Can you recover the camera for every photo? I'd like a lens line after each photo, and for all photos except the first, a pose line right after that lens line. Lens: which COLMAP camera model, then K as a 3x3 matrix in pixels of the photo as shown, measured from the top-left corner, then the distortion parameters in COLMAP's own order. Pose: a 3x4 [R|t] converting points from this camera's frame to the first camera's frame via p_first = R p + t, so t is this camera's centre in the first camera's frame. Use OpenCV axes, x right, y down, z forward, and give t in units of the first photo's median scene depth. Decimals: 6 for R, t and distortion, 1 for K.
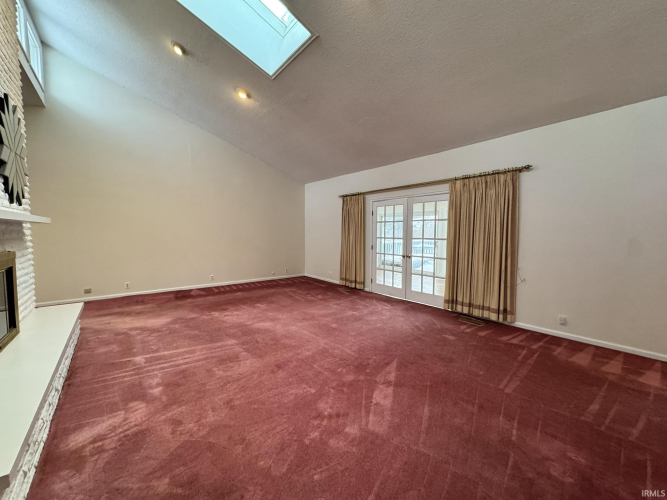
lens RADIAL K [[265.2, 0, 333.2], [0, 265.2, 249.1], [0, 0, 1]] dist [-0.002105, 0.000334]
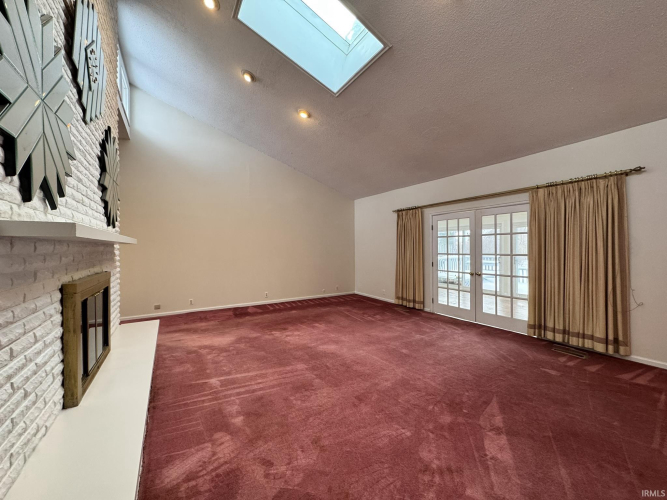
lens RADIAL K [[265.2, 0, 333.2], [0, 265.2, 249.1], [0, 0, 1]] dist [-0.002105, 0.000334]
pose [[0.990935, -0.012220, -0.133787, -0.113547], [0.004263, 0.998213, -0.059604, -0.008326], [0.134276, 0.058493, 0.989216, 0.045466]]
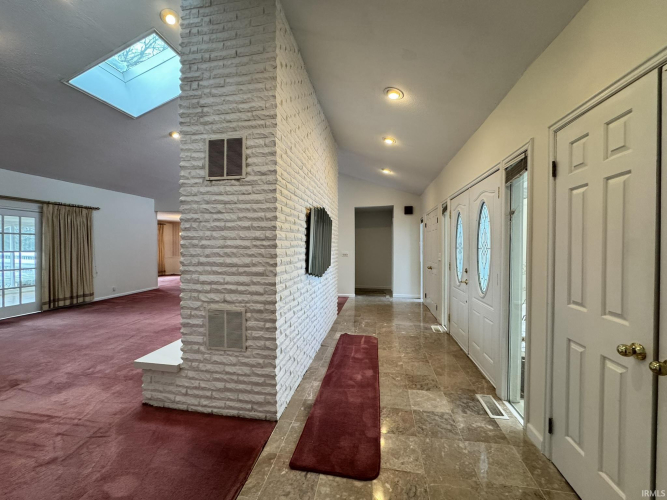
lens RADIAL K [[265.2, 0, 333.2], [0, 265.2, 249.1], [0, 0, 1]] dist [-0.002105, 0.000334]
pose [[-0.653244, -0.019387, 0.756899, -1.538824], [0.041257, 0.997275, 0.061151, -0.075560], [-0.756022, 0.071174, -0.650665, 0.915685]]
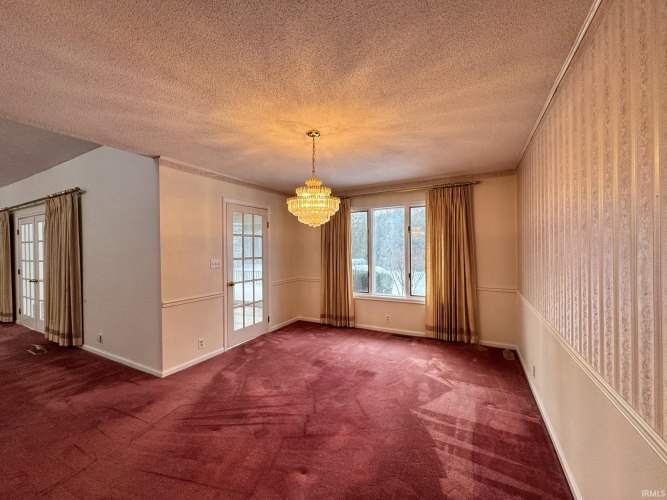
lens RADIAL K [[265.2, 0, 333.2], [0, 265.2, 249.1], [0, 0, 1]] dist [-0.002105, 0.000334]
pose [[0.922806, -0.014902, 0.384977, 1.164073], [0.041469, 0.997288, -0.060799, 0.021357], [-0.383027, 0.072071, 0.920921, -0.278151]]
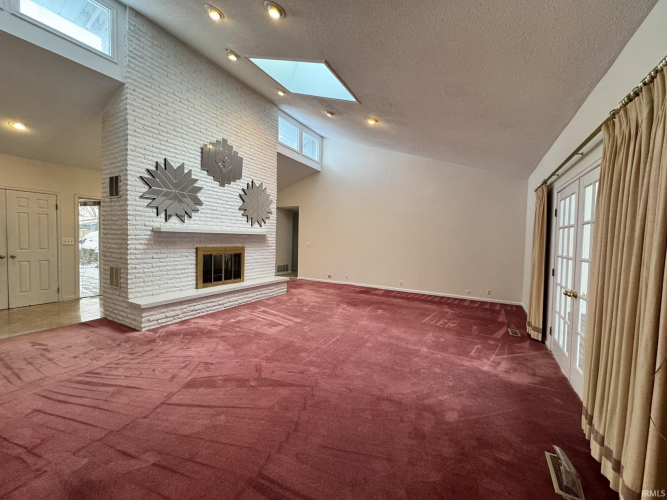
lens RADIAL K [[265.2, 0, 333.2], [0, 265.2, 249.1], [0, 0, 1]] dist [-0.002105, 0.000334]
pose [[0.364674, 0.039632, -0.930292, 0.776342], [-0.083739, 0.996441, 0.009624, -0.035136], [0.927362, 0.074392, 0.366695, 0.531457]]
